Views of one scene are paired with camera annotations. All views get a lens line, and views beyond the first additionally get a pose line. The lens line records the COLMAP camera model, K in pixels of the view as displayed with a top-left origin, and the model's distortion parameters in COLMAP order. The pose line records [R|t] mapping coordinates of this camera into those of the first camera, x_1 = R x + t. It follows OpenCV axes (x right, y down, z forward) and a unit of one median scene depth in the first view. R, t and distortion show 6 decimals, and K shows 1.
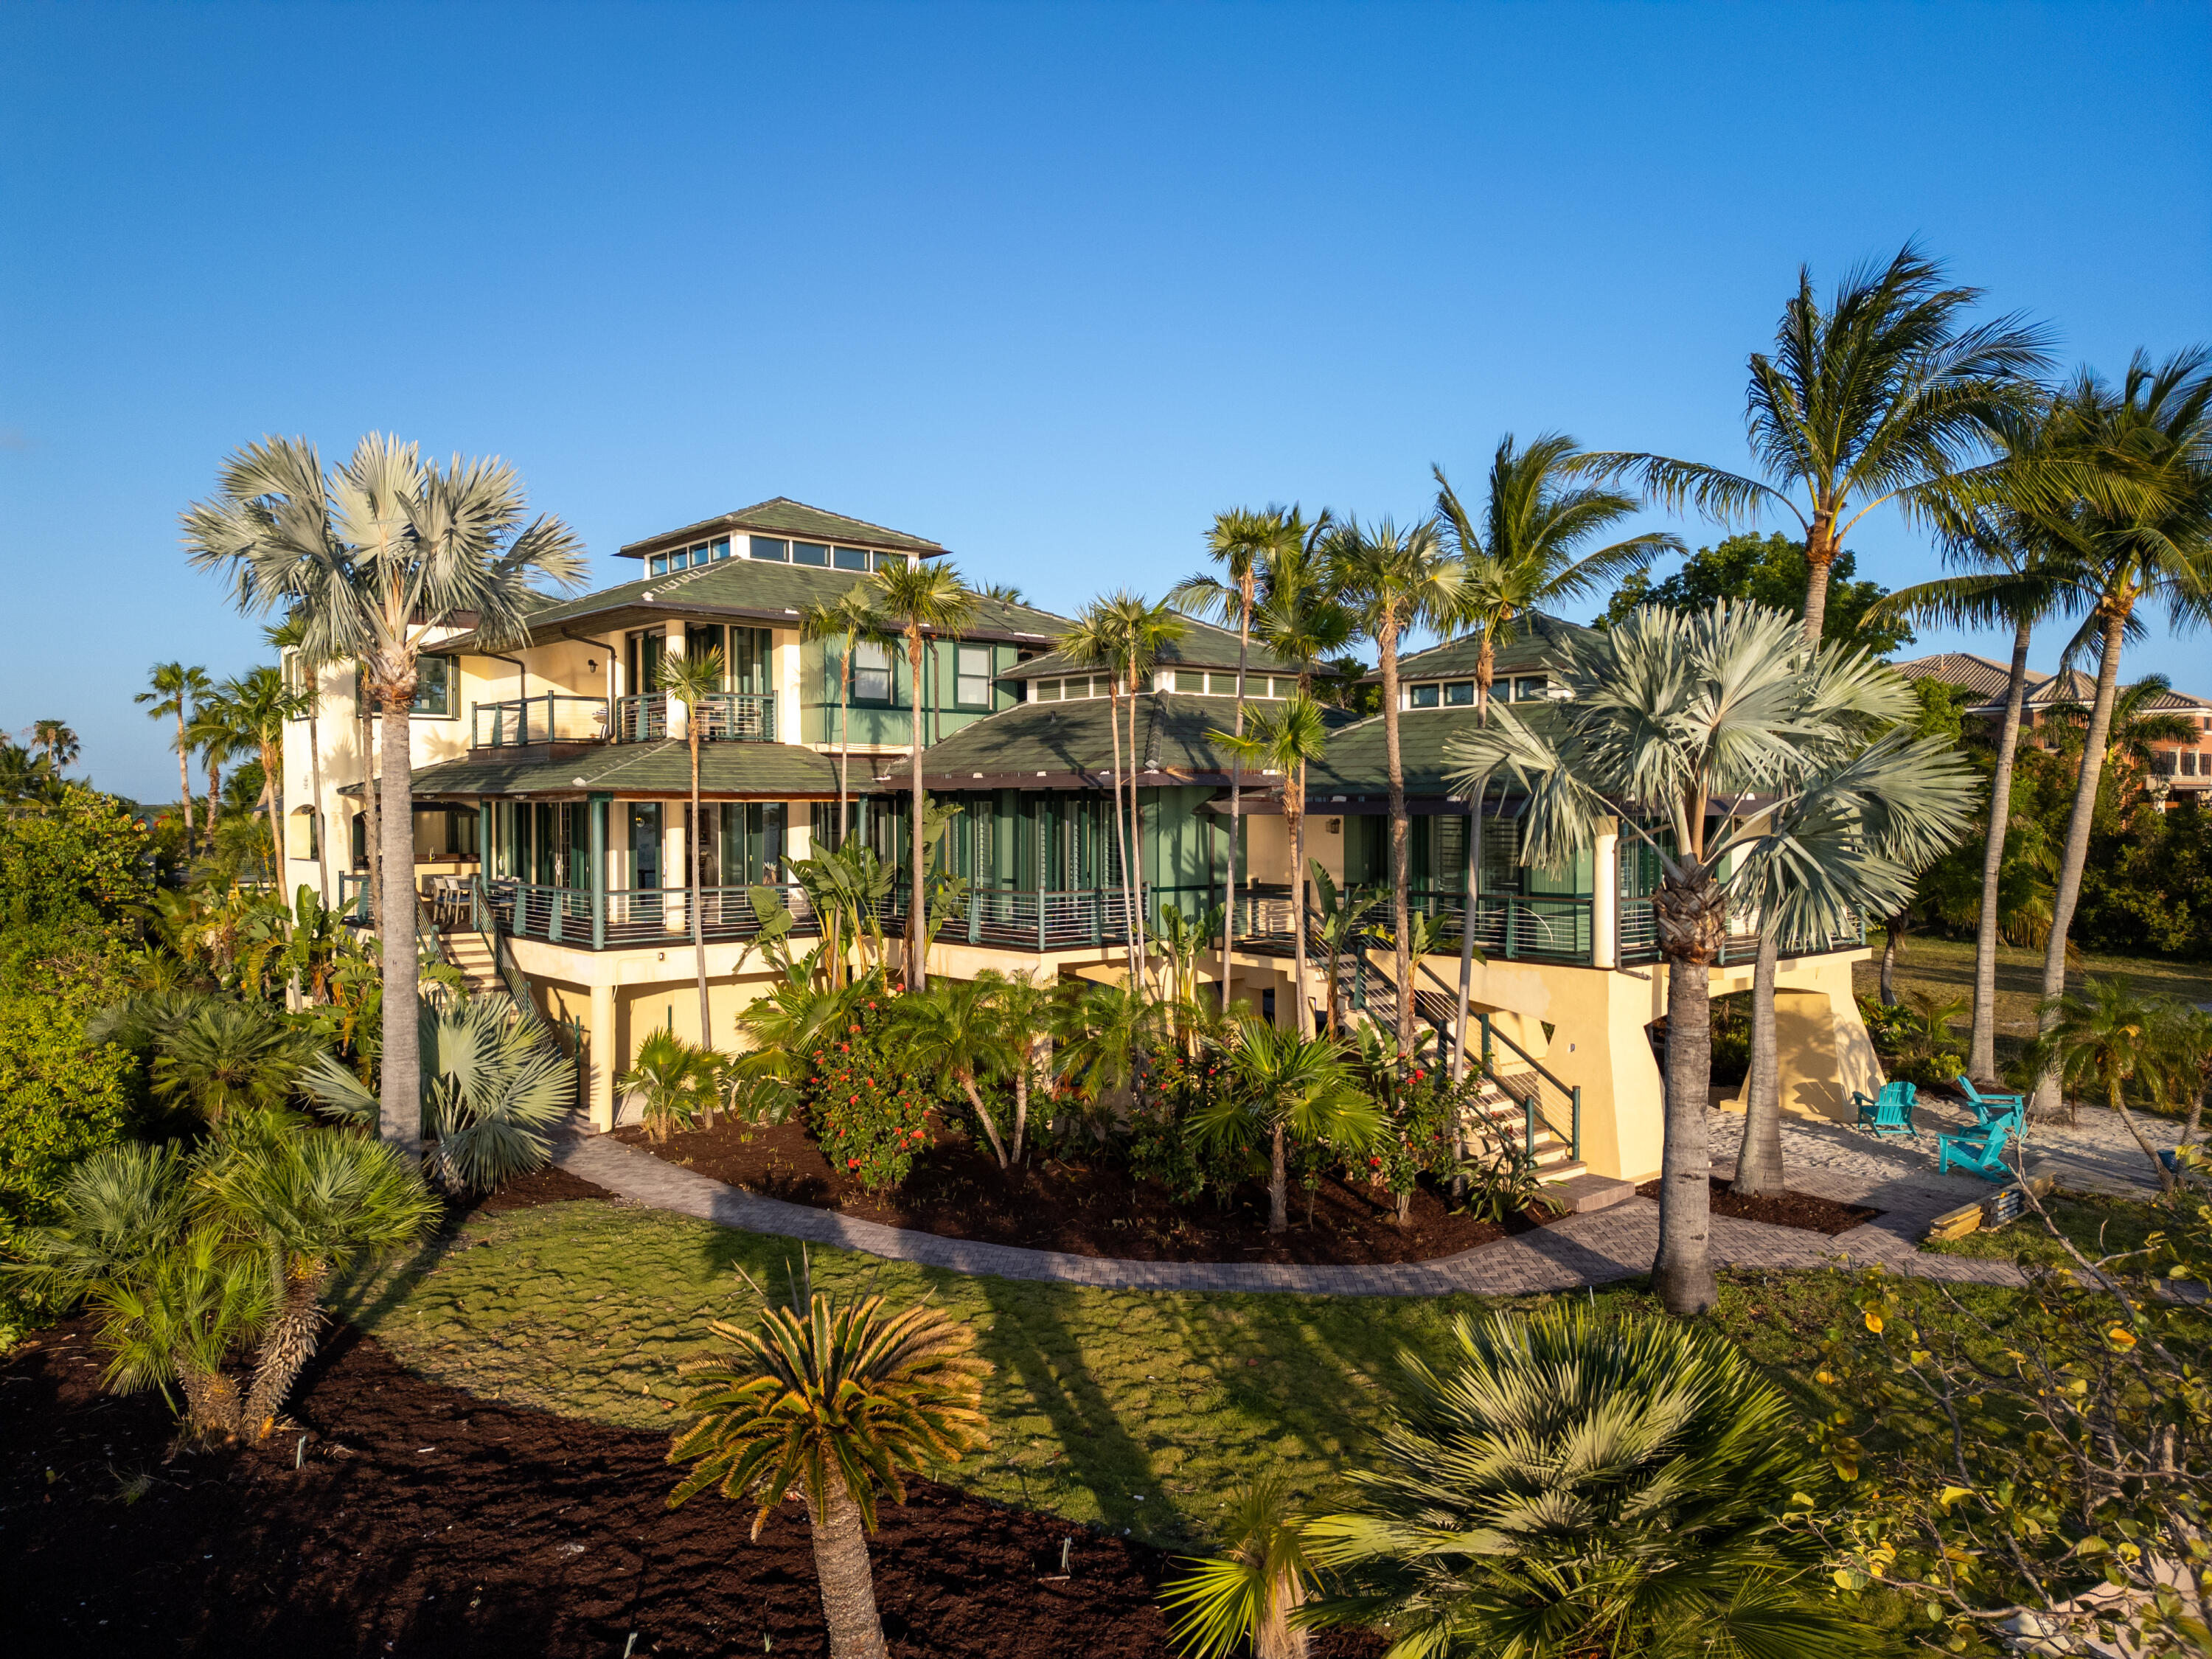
lens RADIAL K [[1561.5, 0, 1122.2], [0, 1561.5, 775.4], [0, 0, 1]] dist [0.053834, -0.033172]
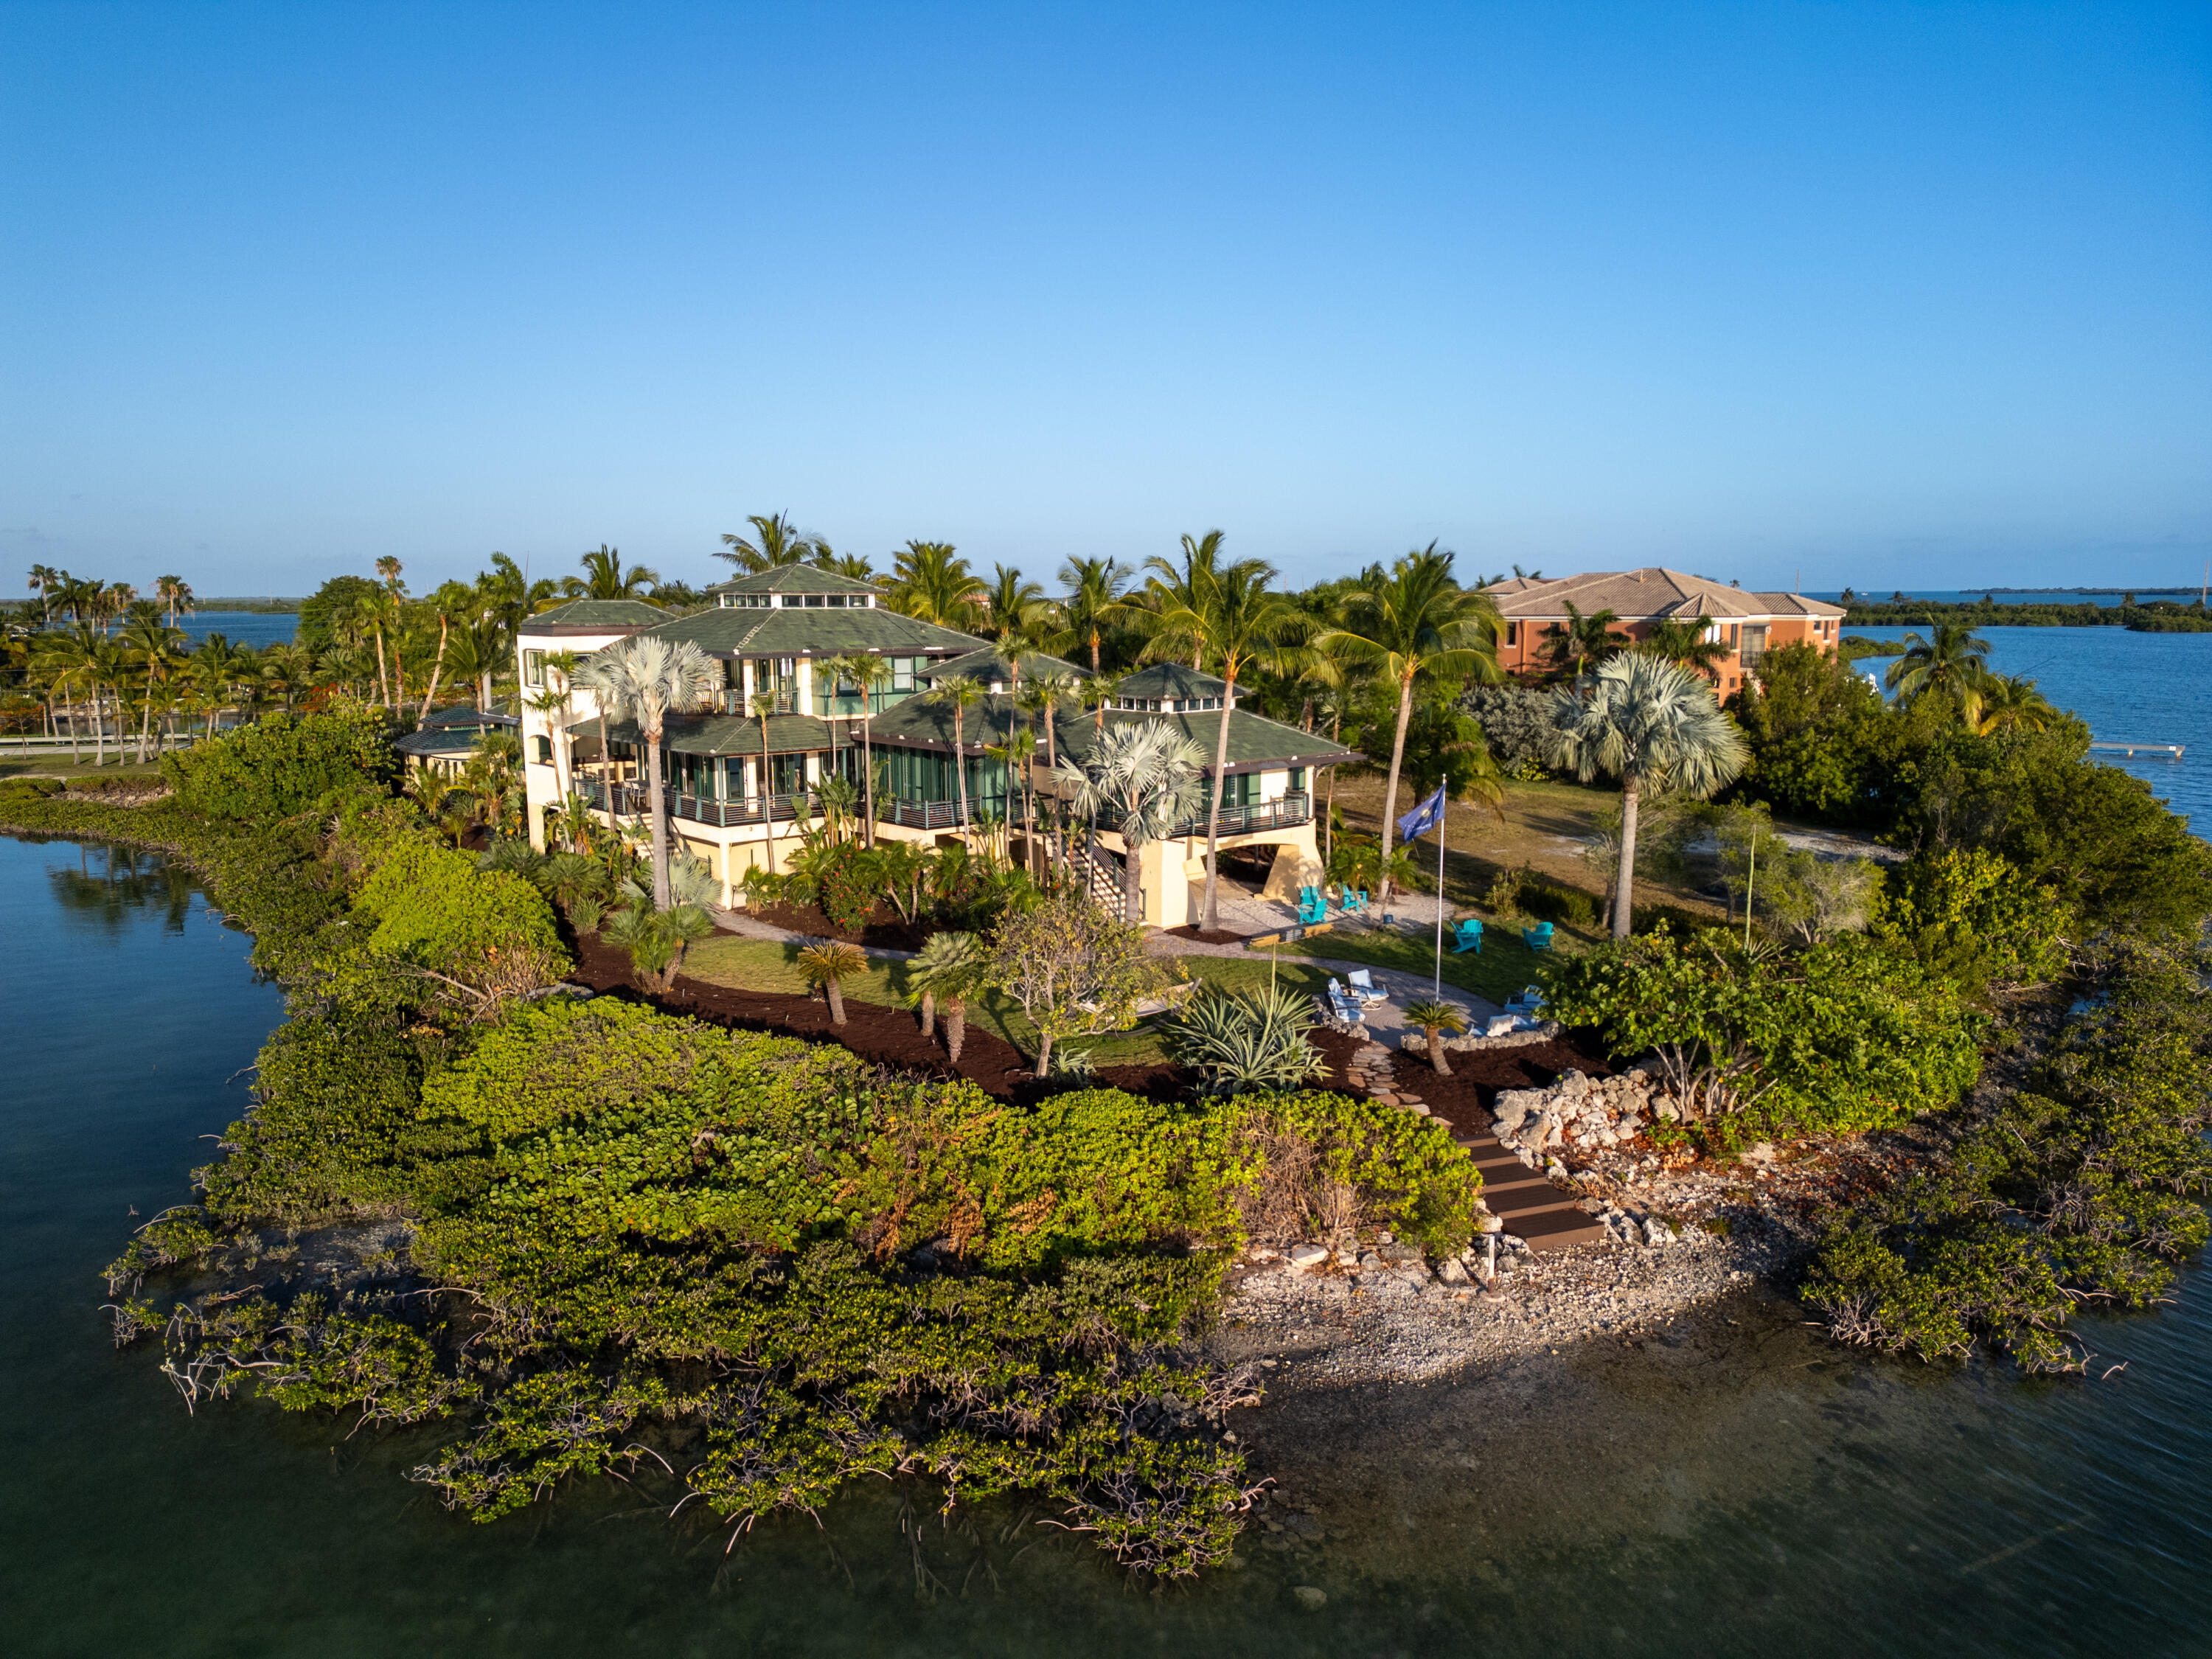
lens RADIAL K [[1534.9, 0, 1106.0], [0, 1534.9, 829.5], [0, 0, 1]] dist [0.047518, -0.034684]
pose [[0.999960, 0.003043, -0.008429, 0.196314], [-0.001662, 0.987242, 0.159216, -0.207485], [0.008806, -0.159196, 0.987208, -1.007931]]
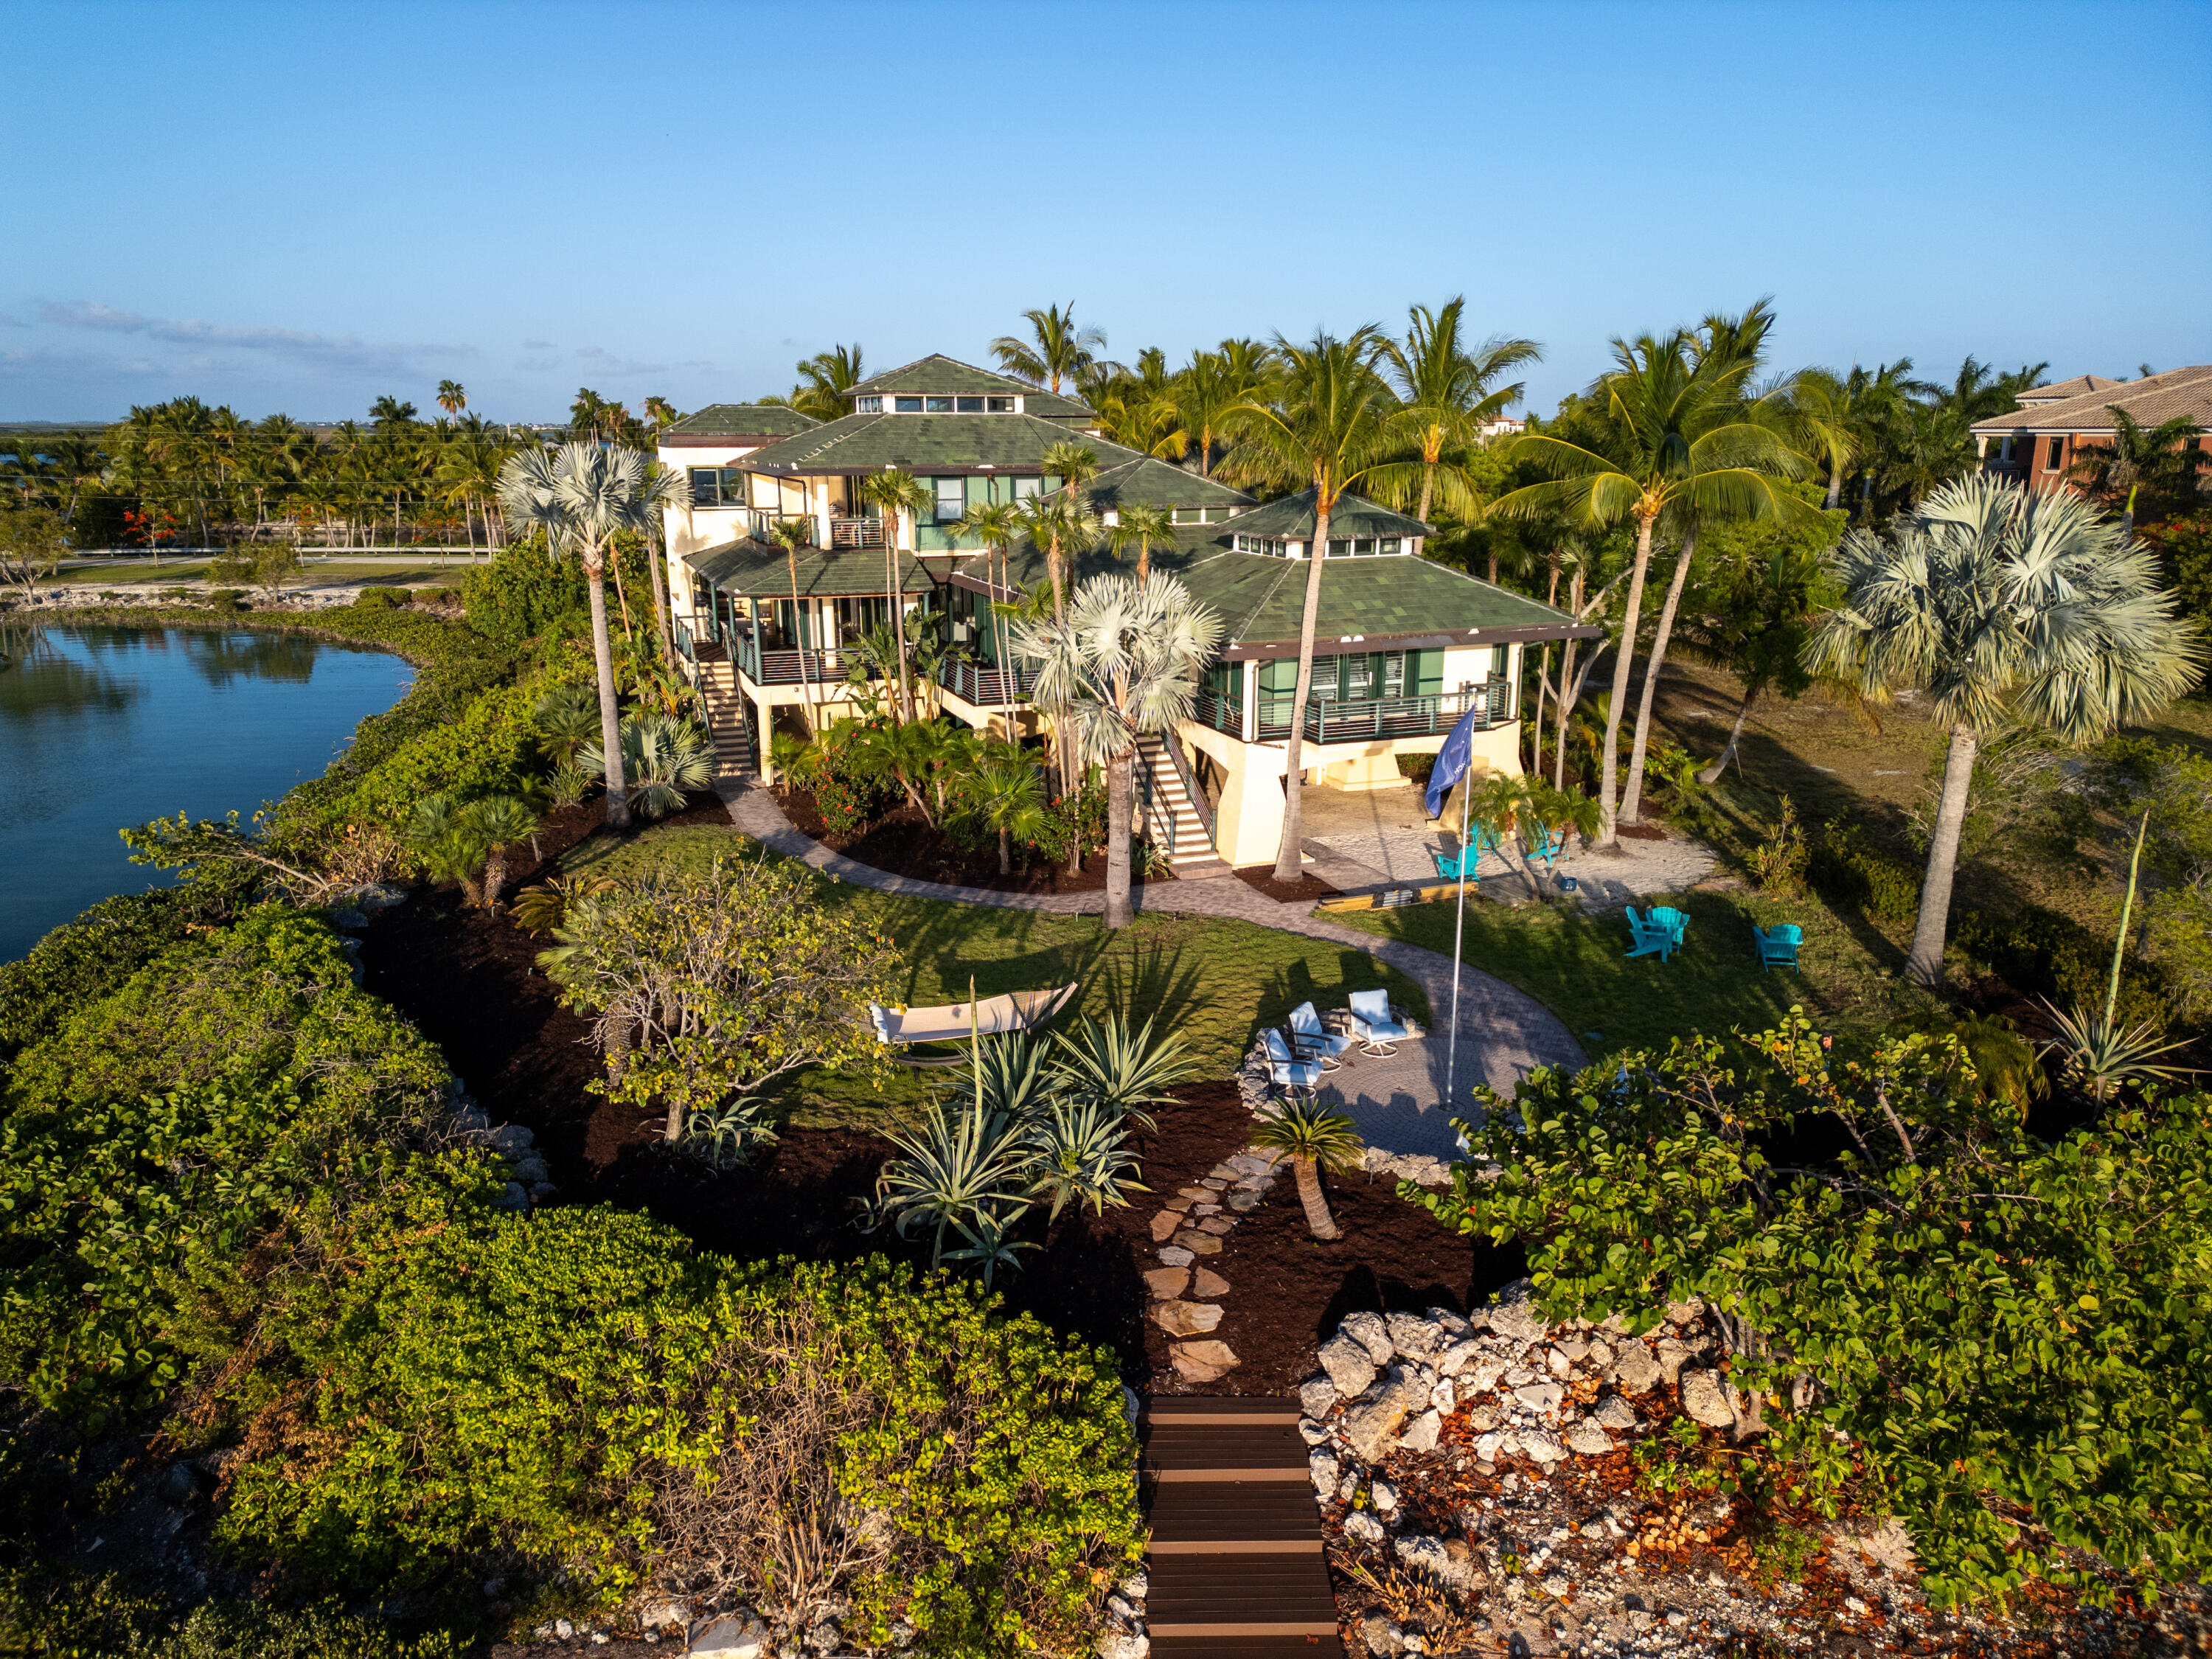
lens RADIAL K [[1541.7, 0, 1106.0], [0, 1541.7, 829.5], [0, 0, 1]] dist [0.047376, -0.005657]
pose [[0.939246, 0.089287, -0.331427, 0.578049], [0.001606, 0.964420, 0.264368, -0.176884], [0.343240, -0.248839, 0.905685, -0.437025]]
